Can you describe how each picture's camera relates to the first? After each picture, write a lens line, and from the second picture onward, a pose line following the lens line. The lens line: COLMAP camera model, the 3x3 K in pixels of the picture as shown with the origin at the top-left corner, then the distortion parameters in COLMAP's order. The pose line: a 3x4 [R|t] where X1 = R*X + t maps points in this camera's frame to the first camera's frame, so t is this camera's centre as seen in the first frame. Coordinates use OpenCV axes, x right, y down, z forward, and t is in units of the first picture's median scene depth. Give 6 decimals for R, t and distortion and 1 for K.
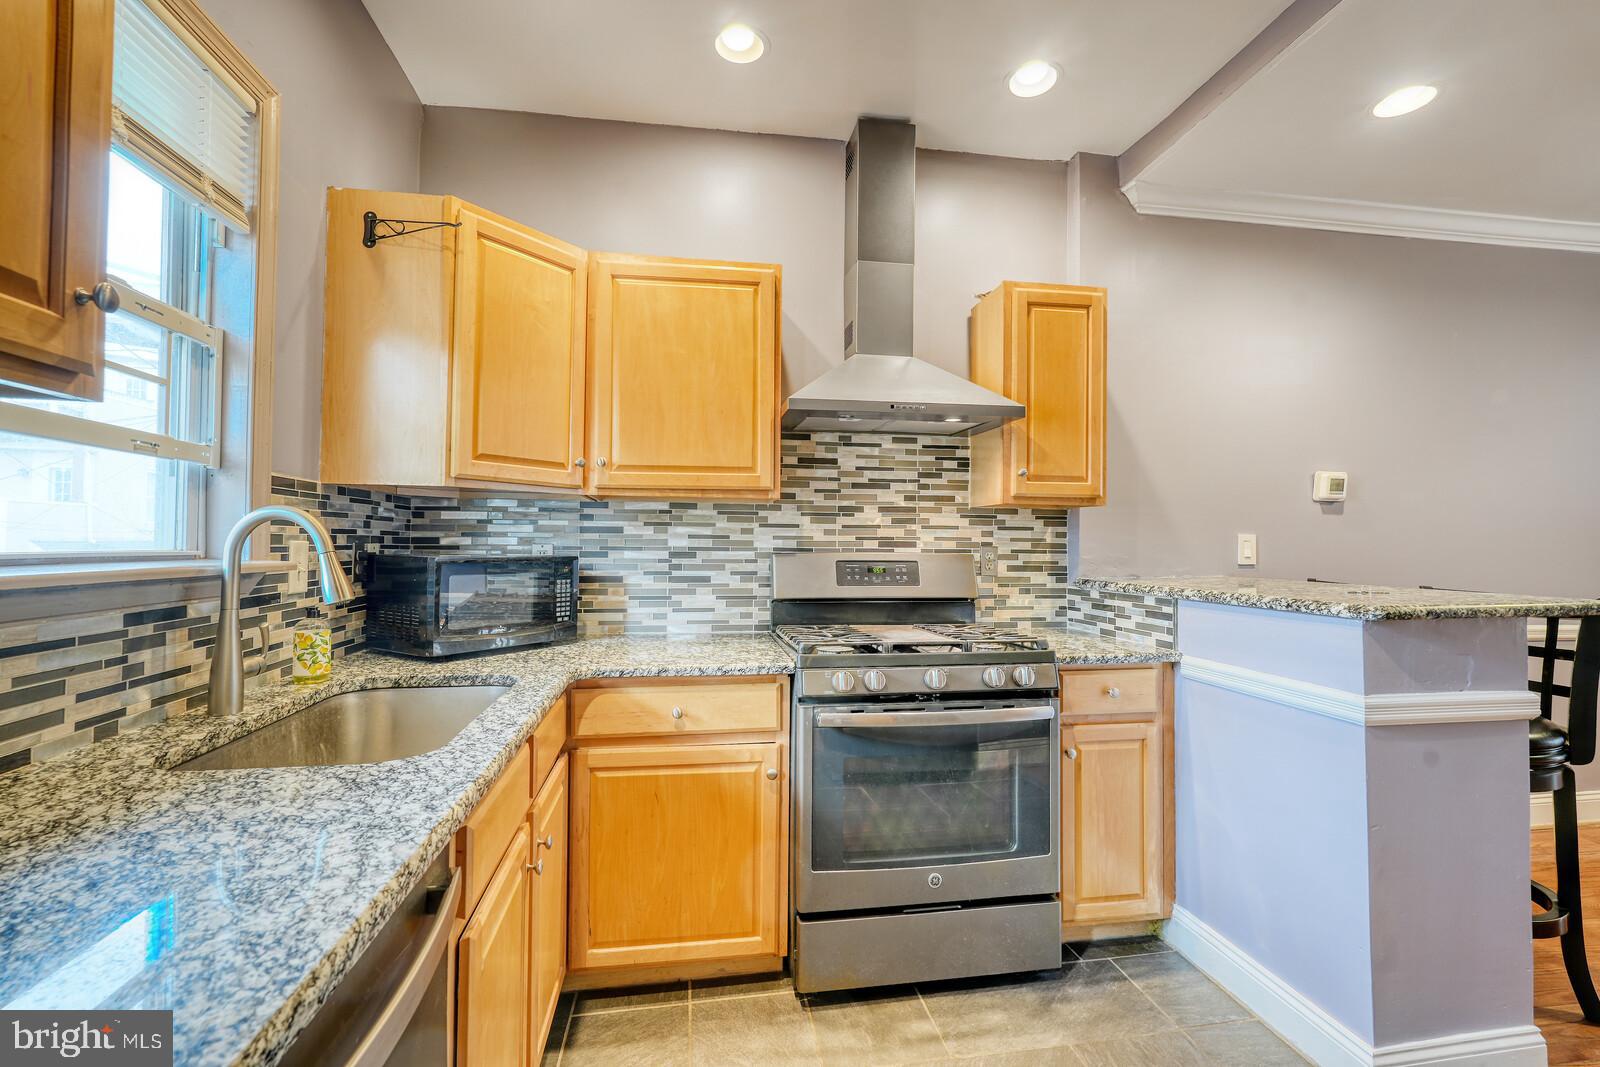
lens RADIAL K [[701.6, 0, 788.9], [0, 701.6, 534.4], [0, 0, 1]] dist [-0.017118, 0.008300]
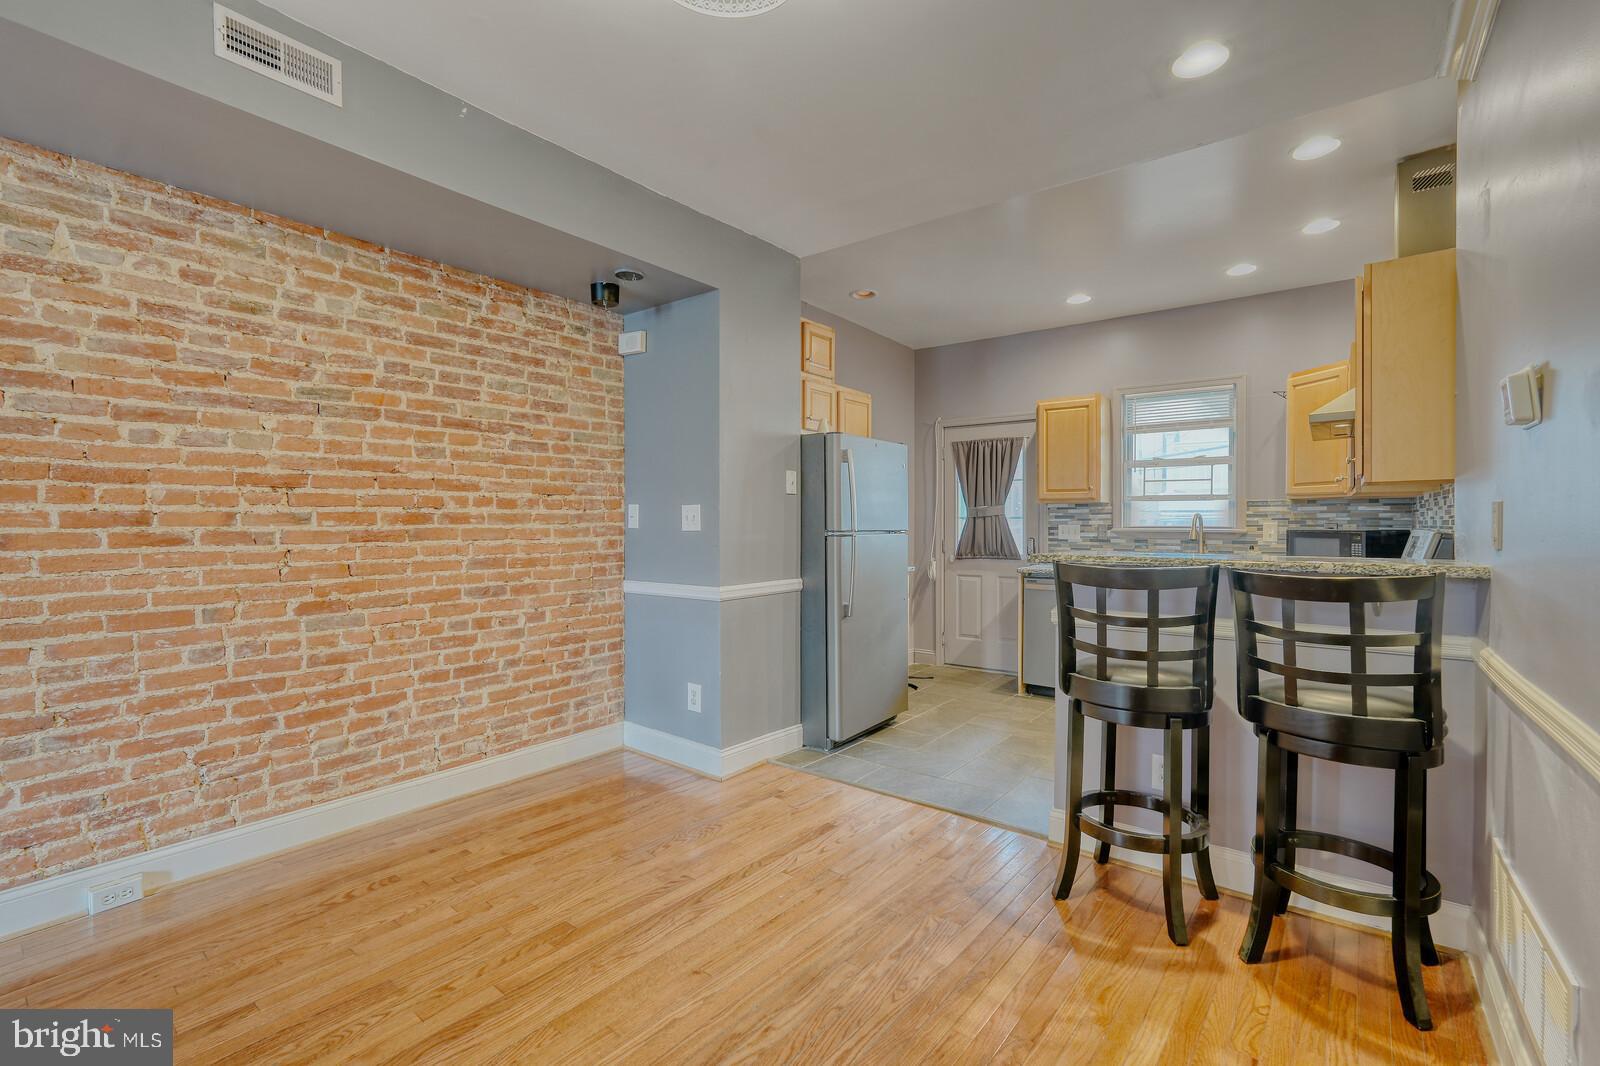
lens RADIAL K [[701.6, 0, 795.2], [0, 701.6, 535.7], [0, 0, 1]] dist [-0.017118, 0.008300]
pose [[-0.723098, 0.004654, -0.690730, 1.999062], [0.002155, 0.999988, 0.004481, 0.033891], [0.690742, 0.001752, -0.723099, 1.333548]]
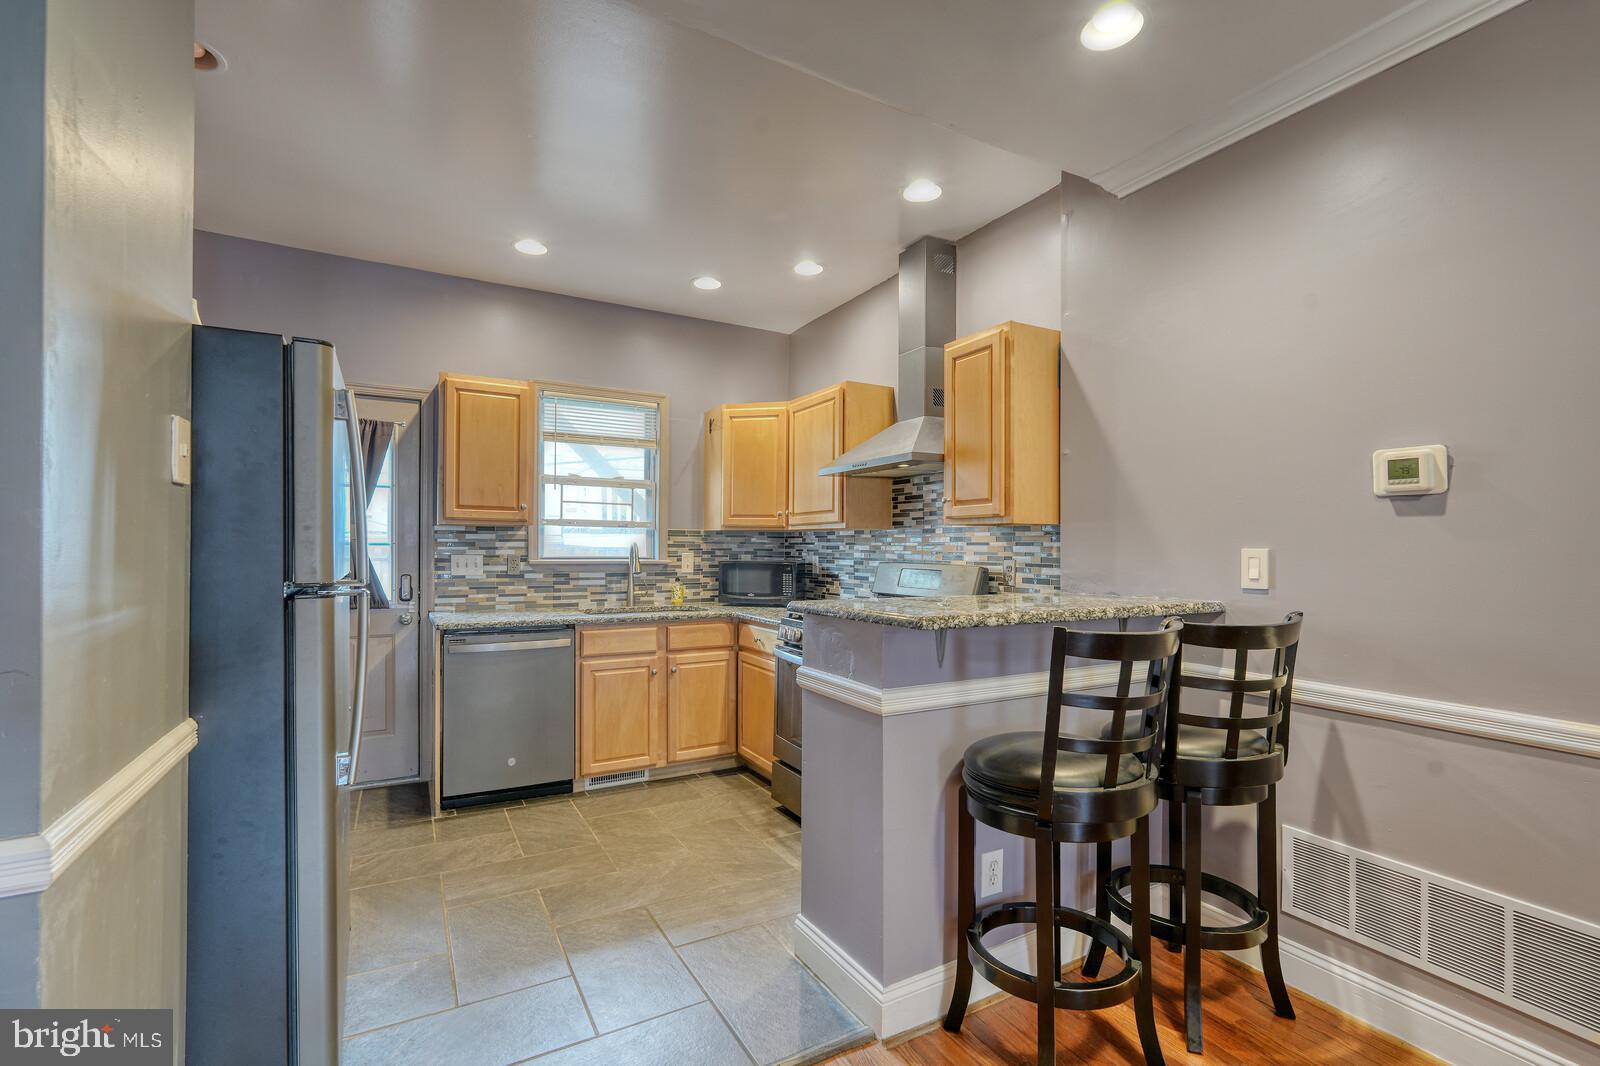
lens RADIAL K [[701.6, 0, 804.6], [0, 701.6, 552.1], [0, 0, 1]] dist [-0.017118, 0.008300]
pose [[0.355462, 0.002201, -0.934688, 1.551882], [0.005207, 0.999977, 0.004335, -0.003285], [0.934676, -0.006408, 0.355442, 0.365541]]
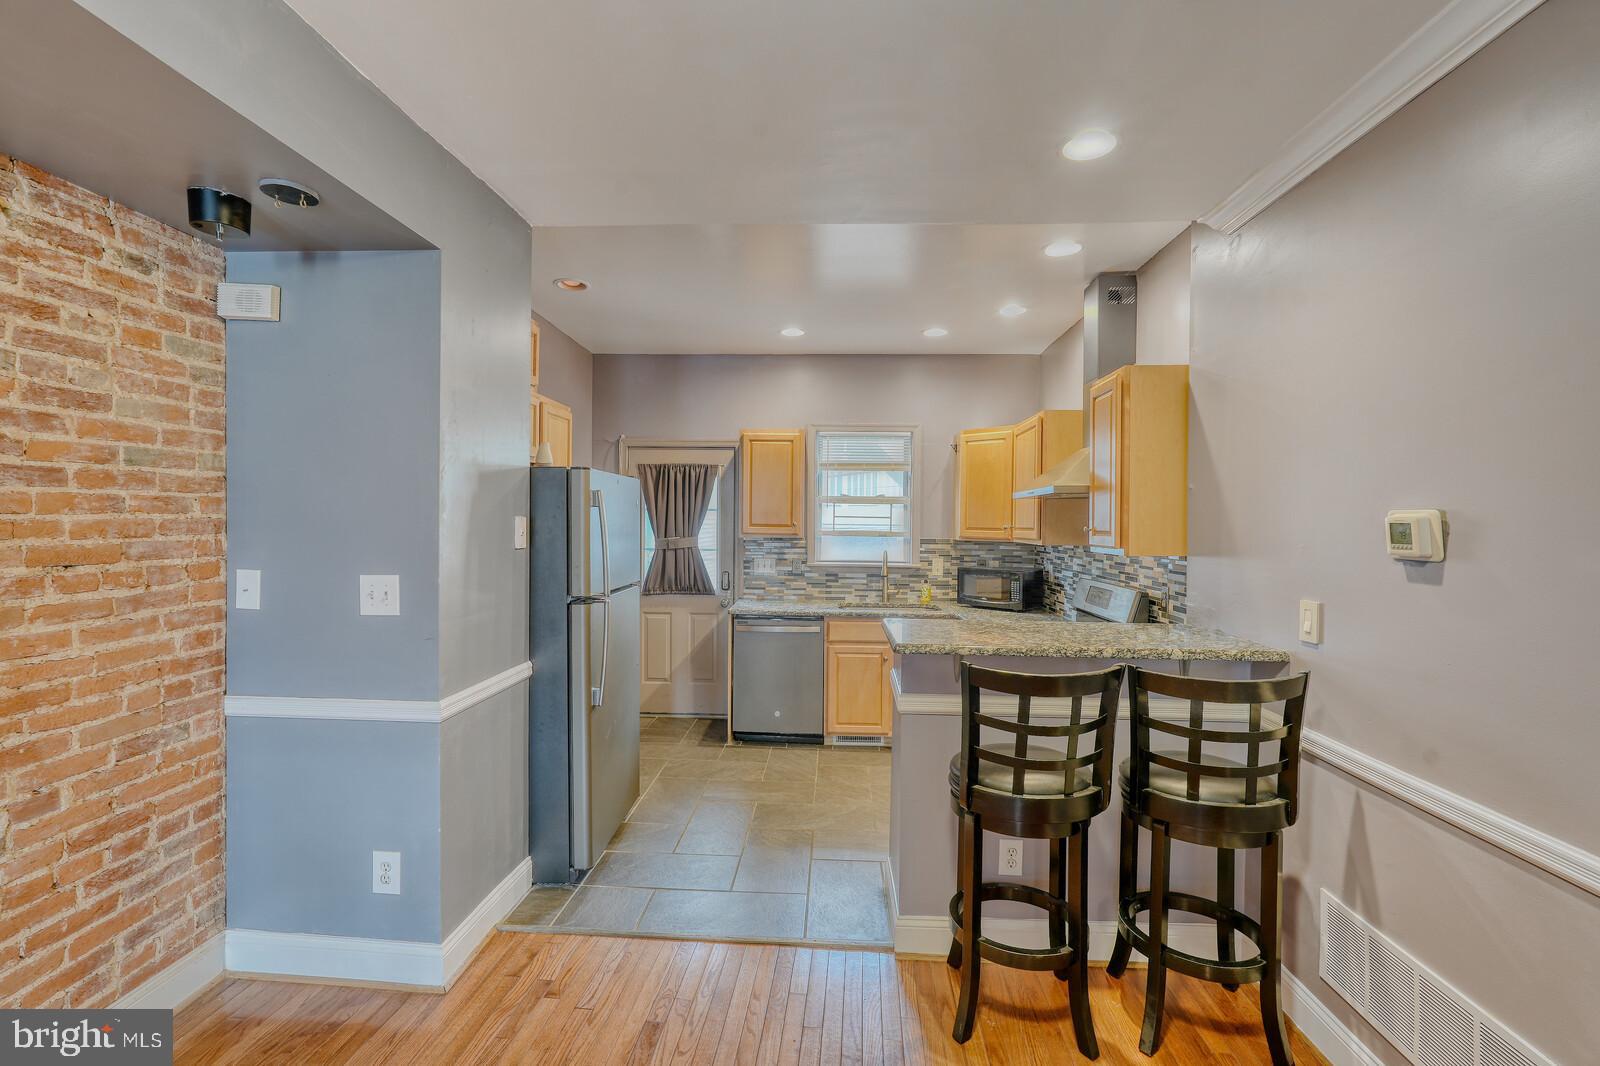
lens RADIAL K [[701.6, 0, 799.8], [0, 701.6, 535.4], [0, 0, 1]] dist [-0.017118, 0.008300]
pose [[-0.206218, 0.010299, -0.978452, 1.935543], [-0.001303, 0.999941, 0.010800, -0.099862], [0.978505, 0.003502, -0.206192, 0.822012]]
